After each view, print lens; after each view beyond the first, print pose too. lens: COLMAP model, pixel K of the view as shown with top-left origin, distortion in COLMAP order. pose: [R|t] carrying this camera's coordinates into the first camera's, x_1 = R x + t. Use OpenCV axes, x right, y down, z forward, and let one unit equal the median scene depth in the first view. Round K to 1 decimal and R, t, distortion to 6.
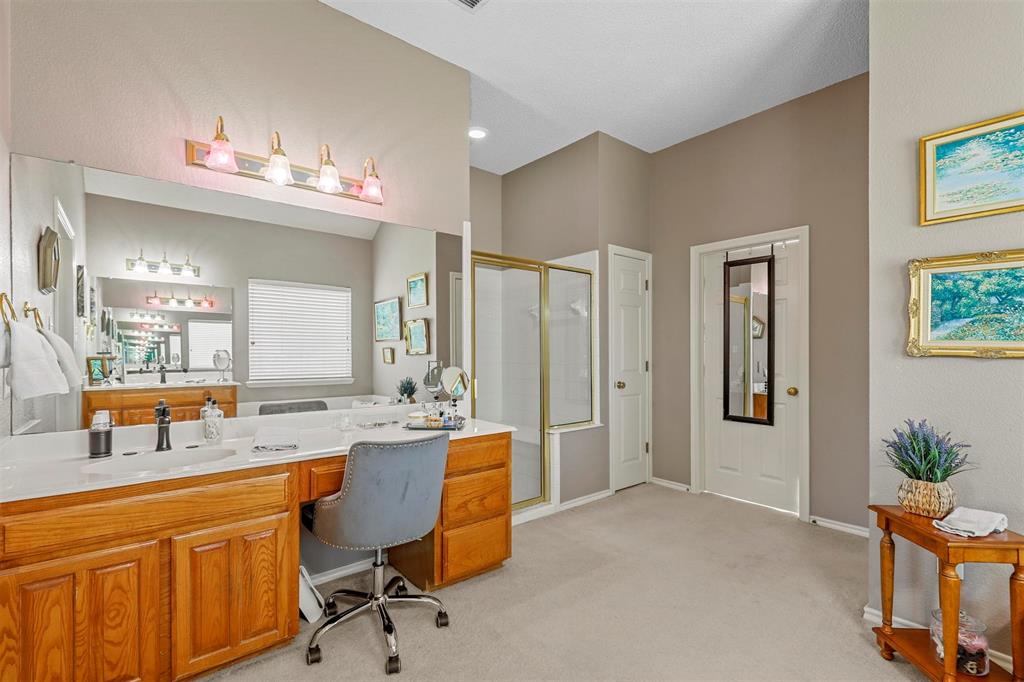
lens RADIAL K [[466.2, 0, 511.7], [0, 466.2, 350.0], [0, 0, 1]] dist [0.000568, 0.000166]
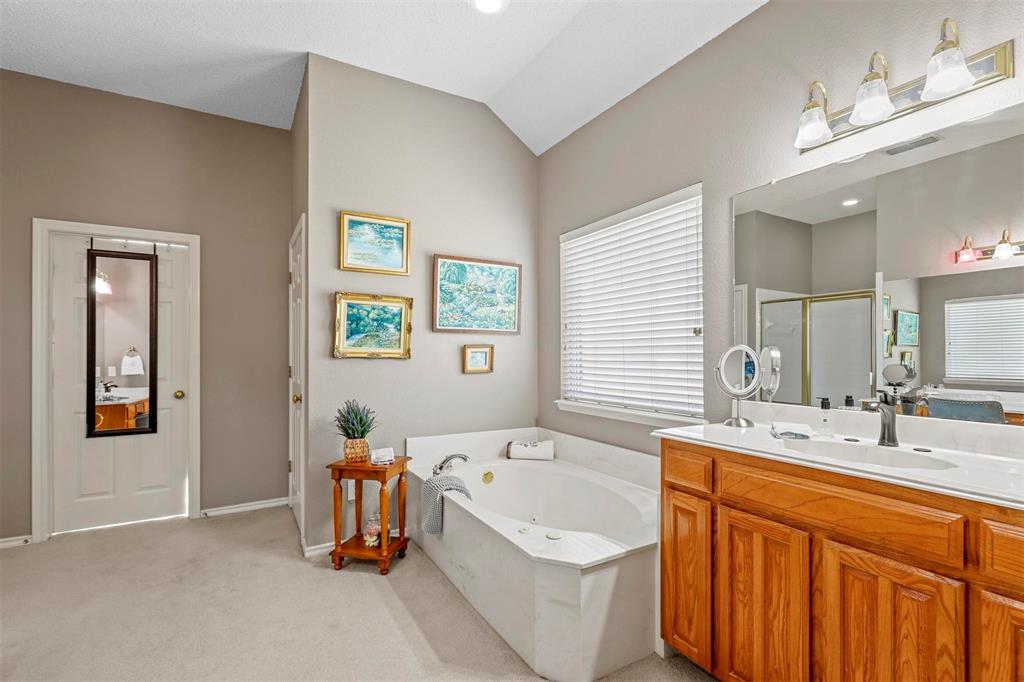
lens RADIAL K [[466.2, 0, 516.0], [0, 466.2, 351.2], [0, 0, 1]] dist [0.000568, 0.000166]
pose [[0.151594, 0.000739, 0.988443, -0.515339], [0.002594, 0.999996, -0.001146, -0.004718], [-0.988439, 0.002738, 0.151592, 0.233700]]
